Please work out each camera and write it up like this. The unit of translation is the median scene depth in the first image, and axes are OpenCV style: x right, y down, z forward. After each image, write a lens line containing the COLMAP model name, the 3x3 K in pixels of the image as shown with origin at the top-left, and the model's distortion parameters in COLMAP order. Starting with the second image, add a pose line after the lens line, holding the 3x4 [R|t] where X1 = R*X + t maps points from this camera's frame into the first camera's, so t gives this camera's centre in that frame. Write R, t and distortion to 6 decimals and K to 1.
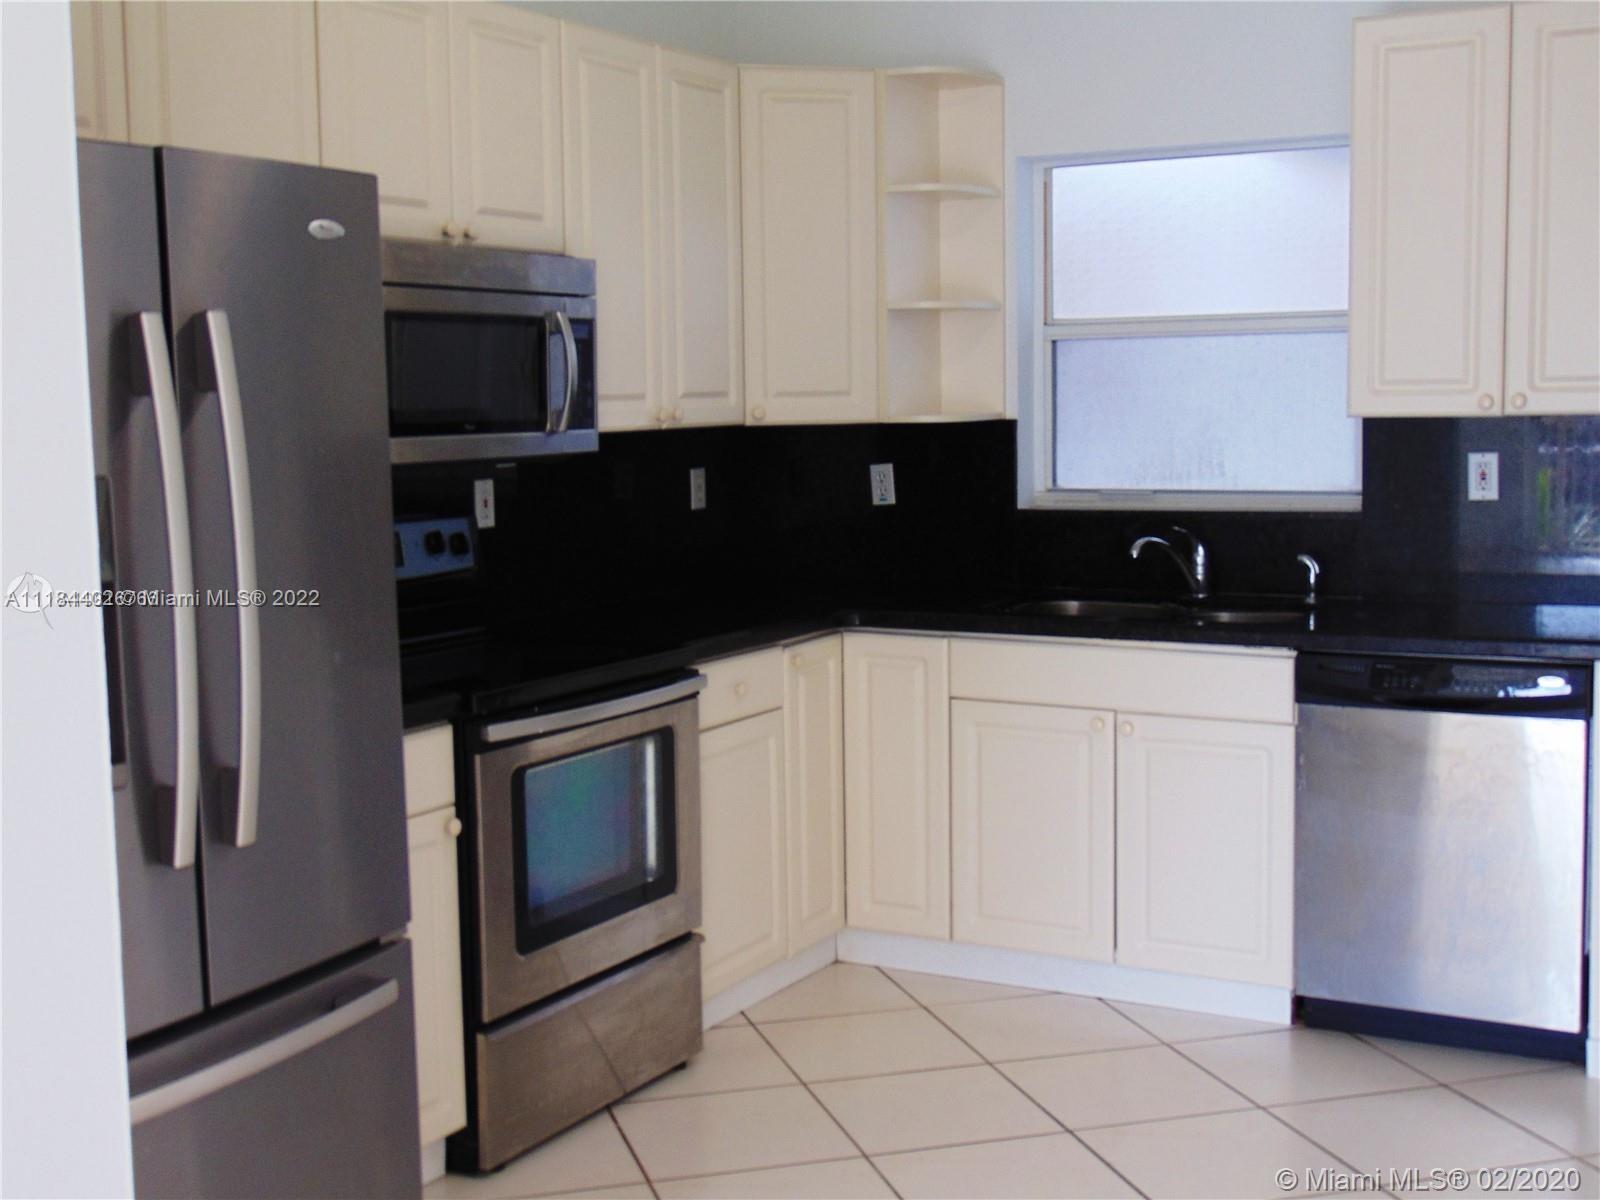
lens RADIAL K [[1939.2, 0, 800.0], [0, 1939.2, 600.0], [0, 0, 1]] dist [-0.012726, -0.006400]
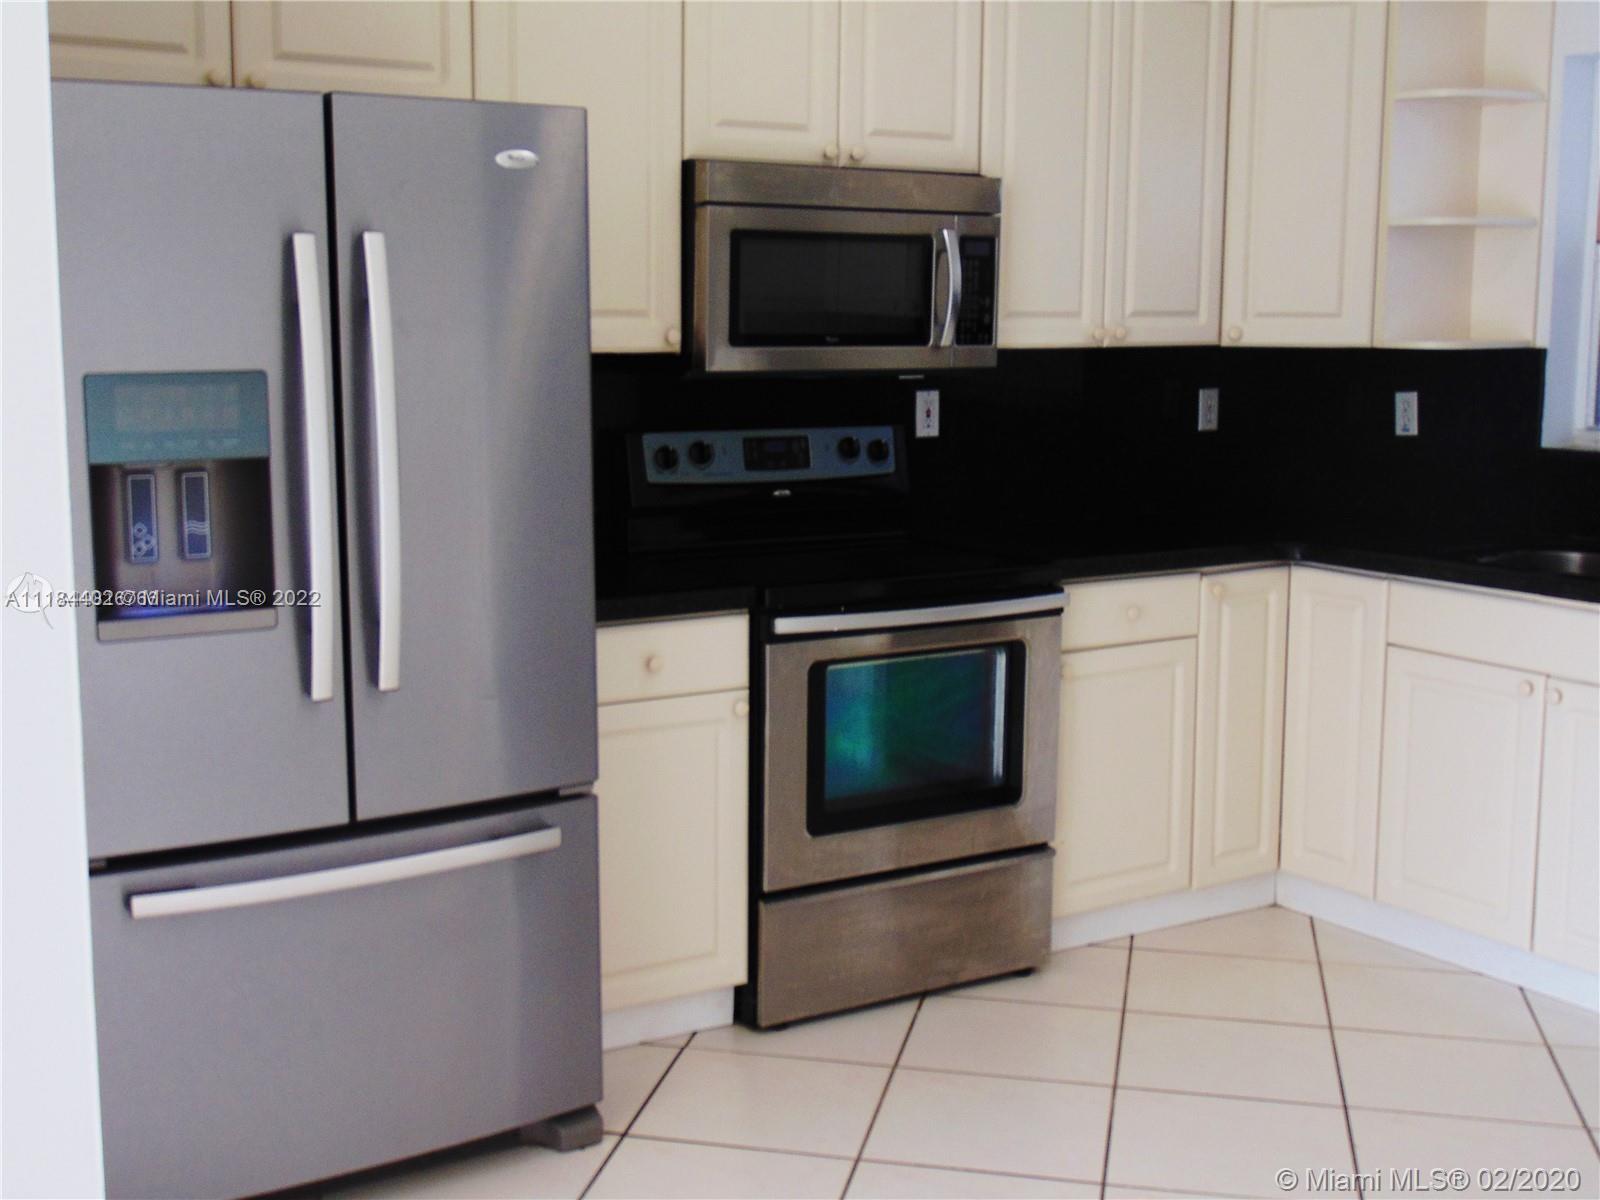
lens RADIAL K [[1939.2, 0, 800.0], [0, 1939.2, 600.0], [0, 0, 1]] dist [-0.012726, -0.006400]
pose [[0.884468, 0.088002, -0.458226, 0.276445], [-0.067281, 0.995844, 0.061386, -0.009864], [0.461724, -0.023464, 0.886713, 0.042910]]
